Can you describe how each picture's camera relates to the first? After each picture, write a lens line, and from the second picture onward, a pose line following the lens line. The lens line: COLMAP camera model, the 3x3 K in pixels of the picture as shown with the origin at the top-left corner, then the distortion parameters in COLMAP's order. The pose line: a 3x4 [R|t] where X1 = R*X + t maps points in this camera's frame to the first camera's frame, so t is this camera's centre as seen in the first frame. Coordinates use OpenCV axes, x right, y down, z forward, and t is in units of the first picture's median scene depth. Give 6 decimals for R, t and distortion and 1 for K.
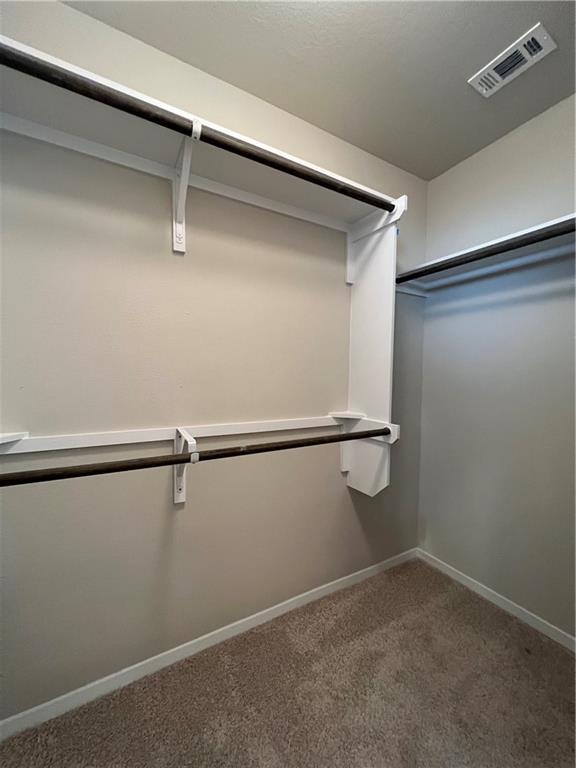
lens RADIAL K [[318.2, 0, 288.2], [0, 318.2, 396.6], [0, 0, 1]] dist [-0.000880, 0.000269]
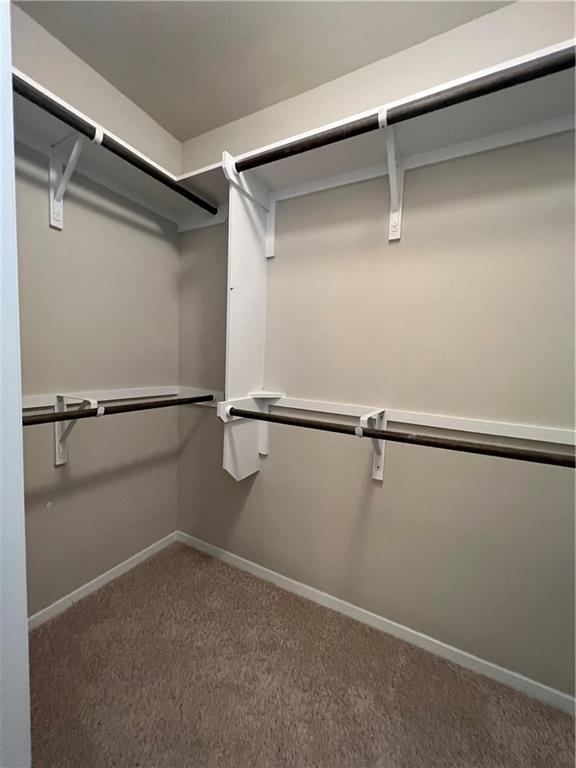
lens RADIAL K [[306.4, 0, 286.7], [0, 306.4, 385.4], [0, 0, 1]] dist [0.000876, 0.000142]
pose [[0.514555, 0.092931, -0.852407, 0.382673], [-0.091390, 0.994391, 0.053243, -0.006310], [0.852573, 0.050504, 0.520161, 0.214161]]
